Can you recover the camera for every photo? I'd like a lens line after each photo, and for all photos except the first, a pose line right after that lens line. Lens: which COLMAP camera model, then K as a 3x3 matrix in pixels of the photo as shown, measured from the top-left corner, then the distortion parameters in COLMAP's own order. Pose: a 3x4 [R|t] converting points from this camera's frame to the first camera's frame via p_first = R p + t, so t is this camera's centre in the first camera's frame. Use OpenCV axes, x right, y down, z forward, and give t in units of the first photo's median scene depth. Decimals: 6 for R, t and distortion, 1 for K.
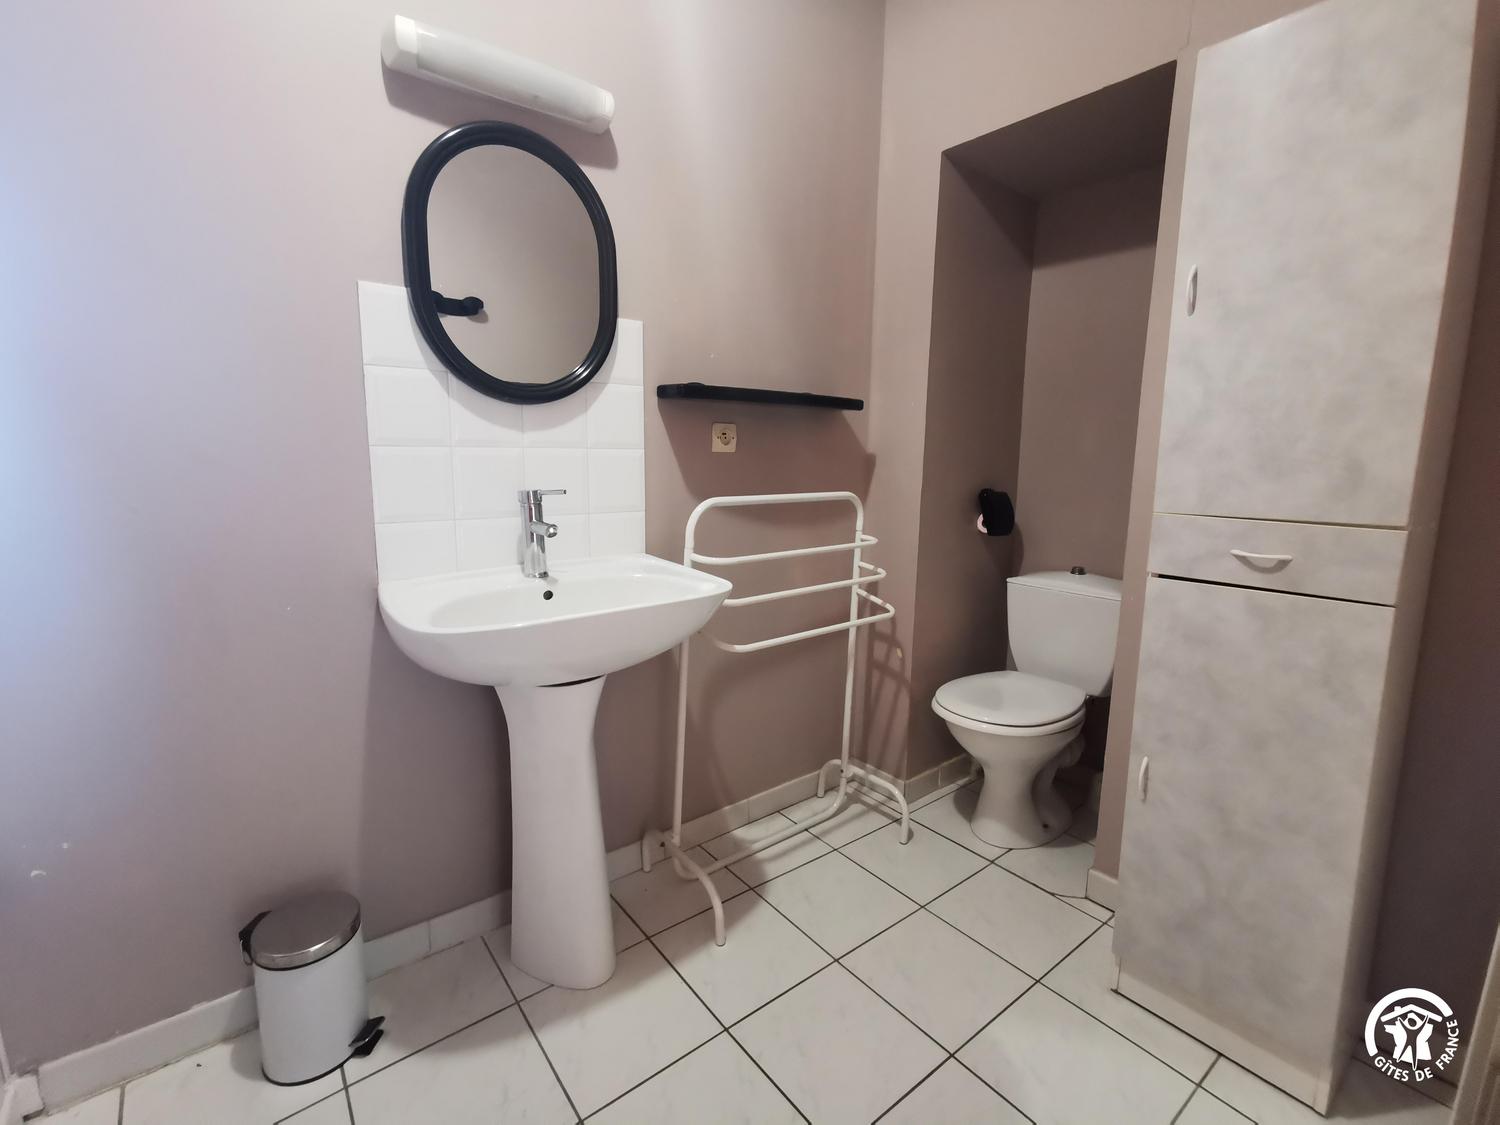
lens RADIAL K [[688.9, 0, 750.0], [0, 688.9, 562.5], [0, 0, 1]] dist [0.001618, 0.000511]
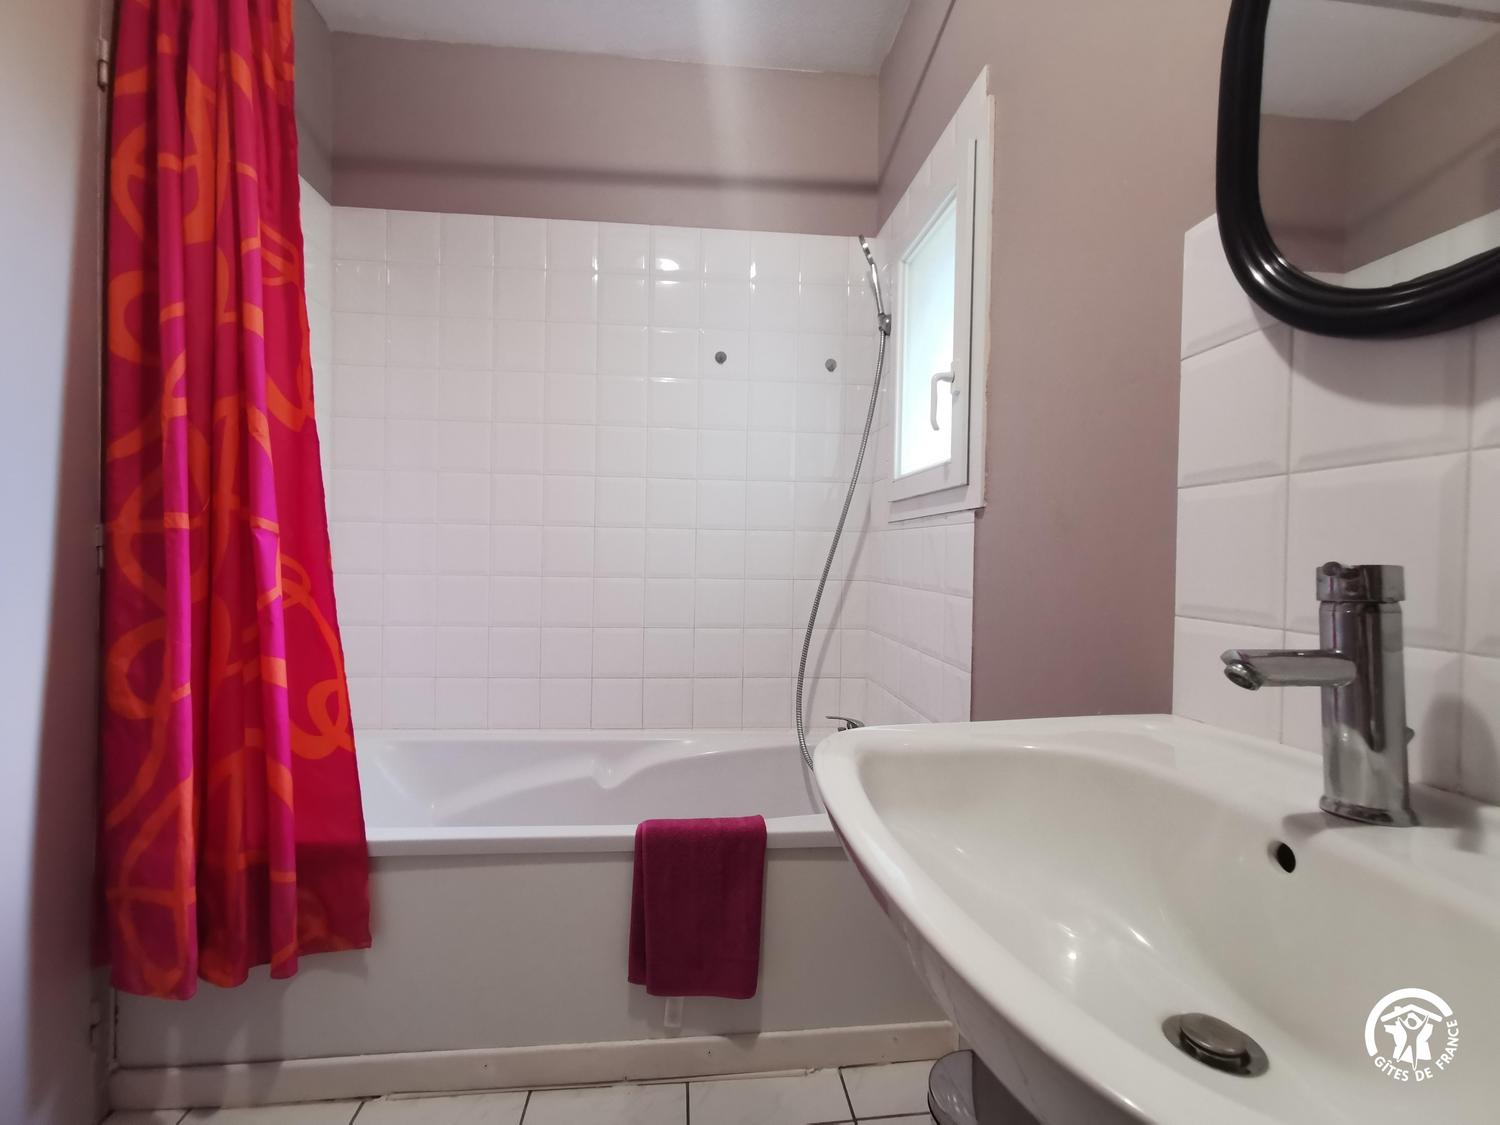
lens RADIAL K [[688.9, 0, 750.0], [0, 688.9, 562.5], [0, 0, 1]] dist [0.001618, 0.000511]
pose [[-0.529068, -0.004947, -0.848565, 0.167397], [-0.152150, 0.984331, 0.089125, -0.095182], [0.834828, 0.176262, -0.521530, 0.960493]]
